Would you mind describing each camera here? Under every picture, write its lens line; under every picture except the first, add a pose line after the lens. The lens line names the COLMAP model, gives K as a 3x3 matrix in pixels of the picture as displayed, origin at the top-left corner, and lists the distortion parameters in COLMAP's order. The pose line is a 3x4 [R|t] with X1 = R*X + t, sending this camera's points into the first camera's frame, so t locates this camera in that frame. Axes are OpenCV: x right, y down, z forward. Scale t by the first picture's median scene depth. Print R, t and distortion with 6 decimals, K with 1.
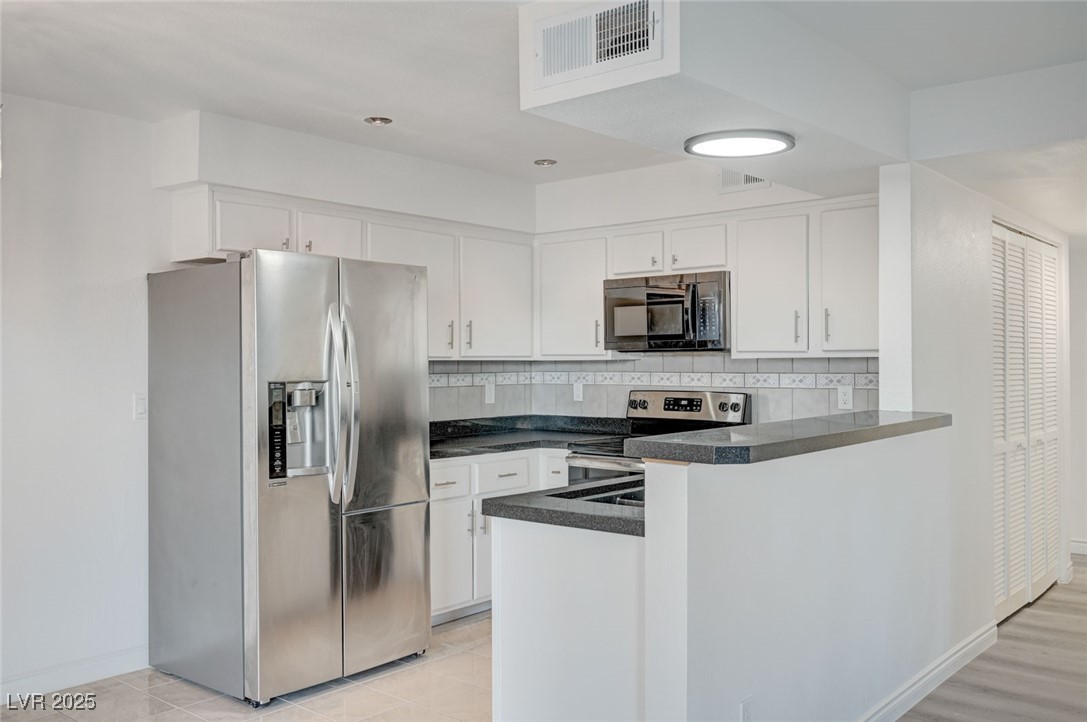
lens RADIAL K [[952.7, 0, 544.1], [0, 952.7, 350.8], [0, 0, 1]] dist [-0.003129, -0.006090]
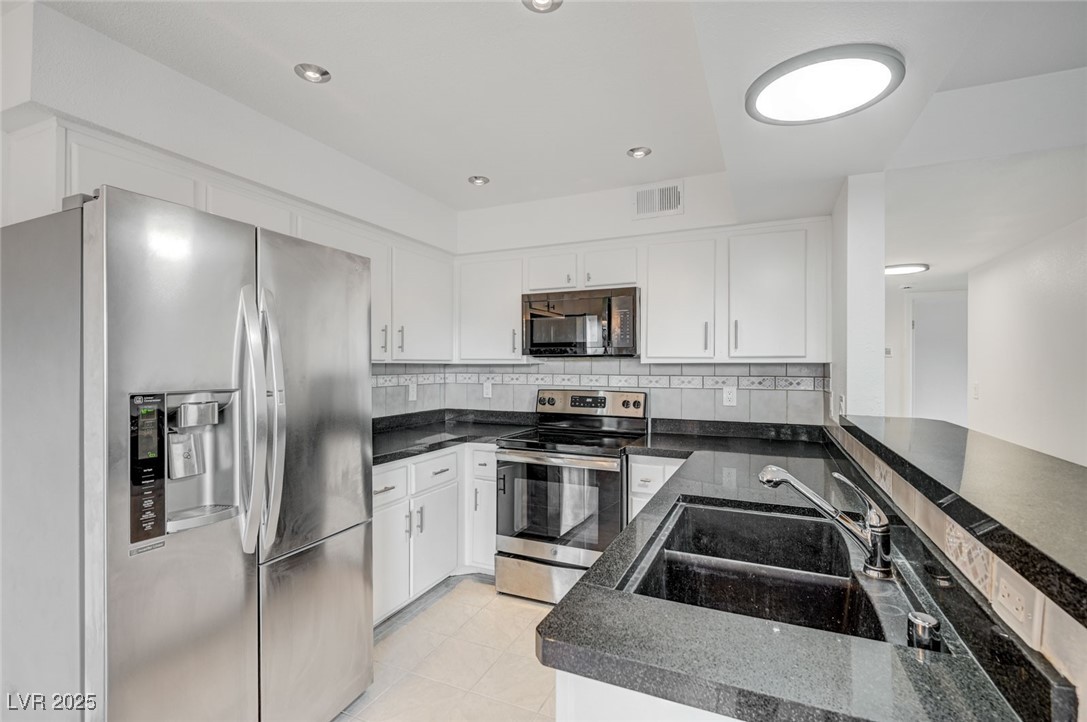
lens RADIAL K [[499.3, 0, 544.1], [0, 499.3, 364.7], [0, 0, 1]] dist [-0.002018, 0.000147]
pose [[0.961978, 0.006184, 0.273058, -0.083145], [-0.009260, 0.999907, 0.009979, 0.004838], [-0.272971, -0.012128, 0.961946, 0.448593]]
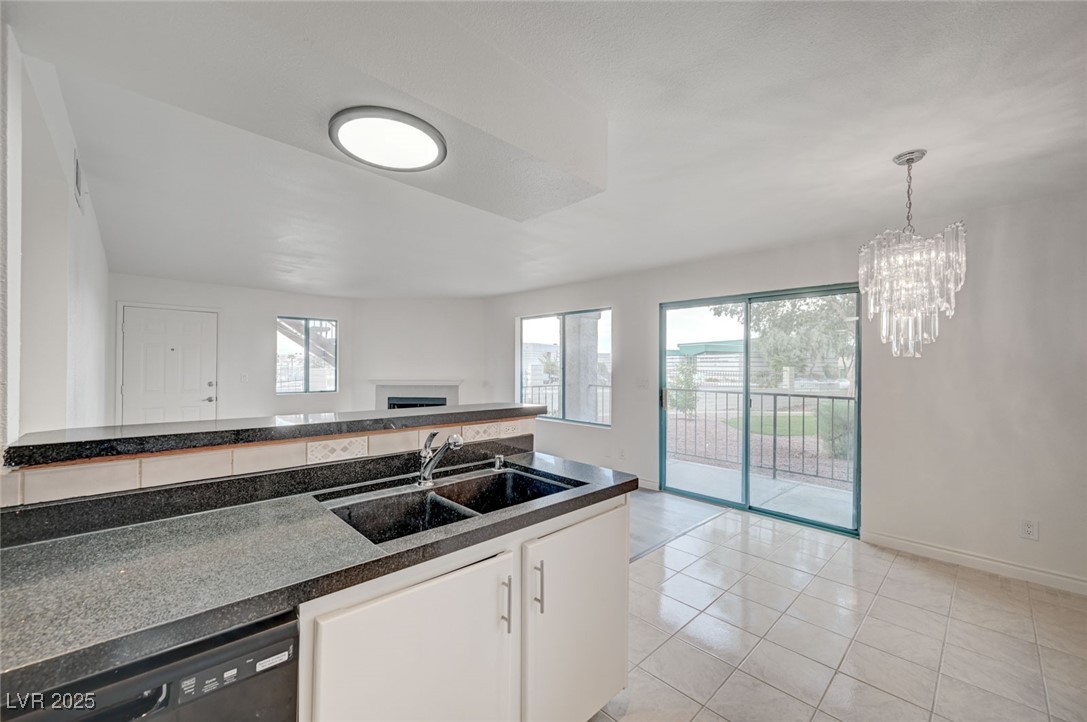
lens RADIAL K [[430.7, 0, 543.5], [0, 430.7, 361.0], [0, 0, 1]] dist [0.000268, -0.000185]
pose [[-0.994578, -0.005643, 0.103843, 0.001395], [-0.008104, 0.999696, -0.023297, 0.011594], [-0.103680, -0.024012, -0.994321, 0.958917]]
